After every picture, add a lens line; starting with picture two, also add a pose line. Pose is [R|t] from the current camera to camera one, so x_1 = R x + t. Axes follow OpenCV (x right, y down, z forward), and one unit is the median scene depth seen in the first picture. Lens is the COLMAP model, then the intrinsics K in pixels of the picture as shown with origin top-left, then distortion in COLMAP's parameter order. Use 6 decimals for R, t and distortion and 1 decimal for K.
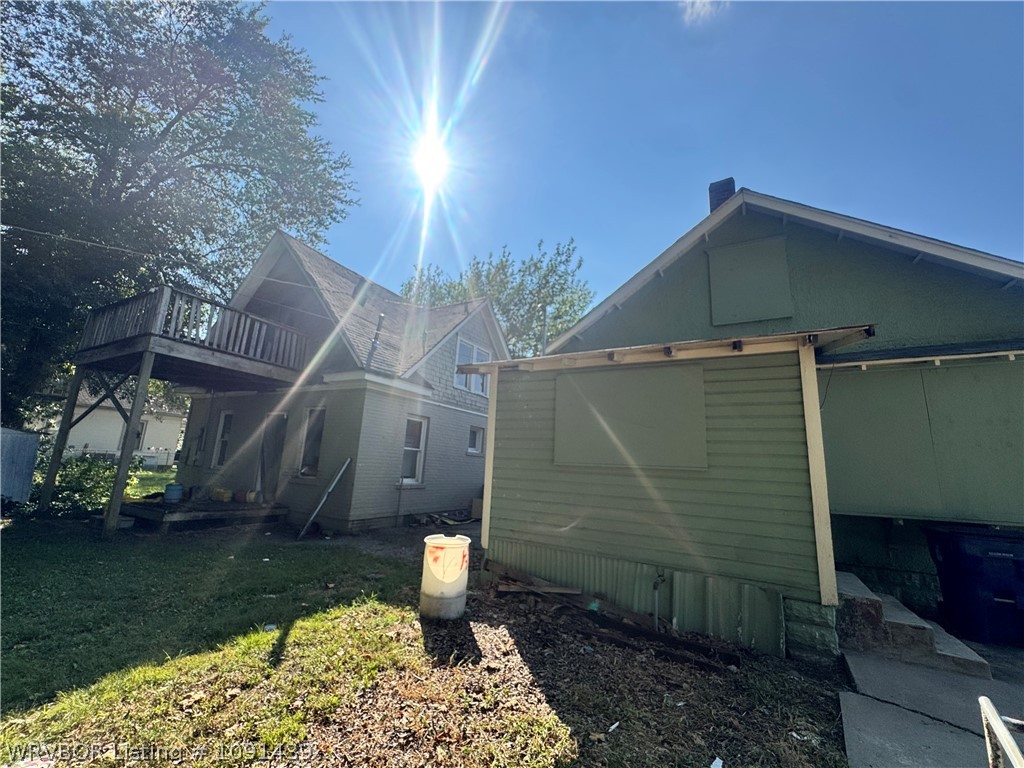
lens RADIAL K [[410.4, 0, 511.1], [0, 410.4, 384.7], [0, 0, 1]] dist [-0.002108, -0.000158]
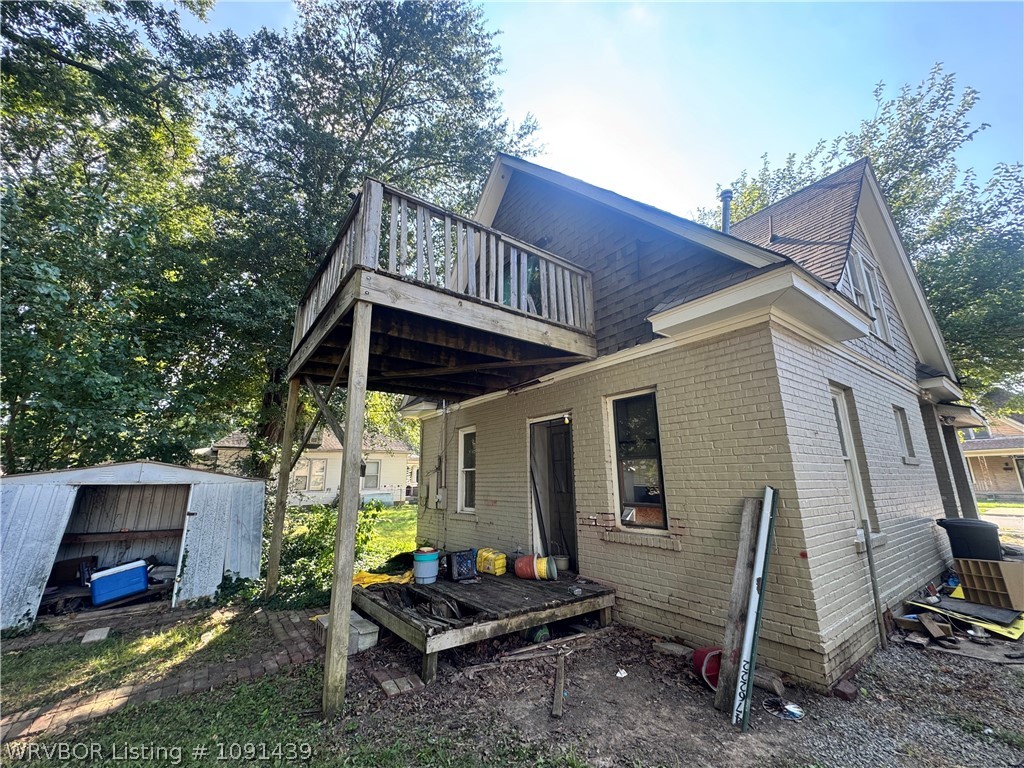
lens RADIAL K [[410.4, 0, 513.8], [0, 410.4, 384.0], [0, 0, 1]] dist [-0.002108, -0.000158]
pose [[0.909418, -0.158453, -0.384514, -0.456860], [0.140501, 0.987271, -0.074541, 0.070523], [0.391431, 0.013764, 0.920105, 0.520497]]
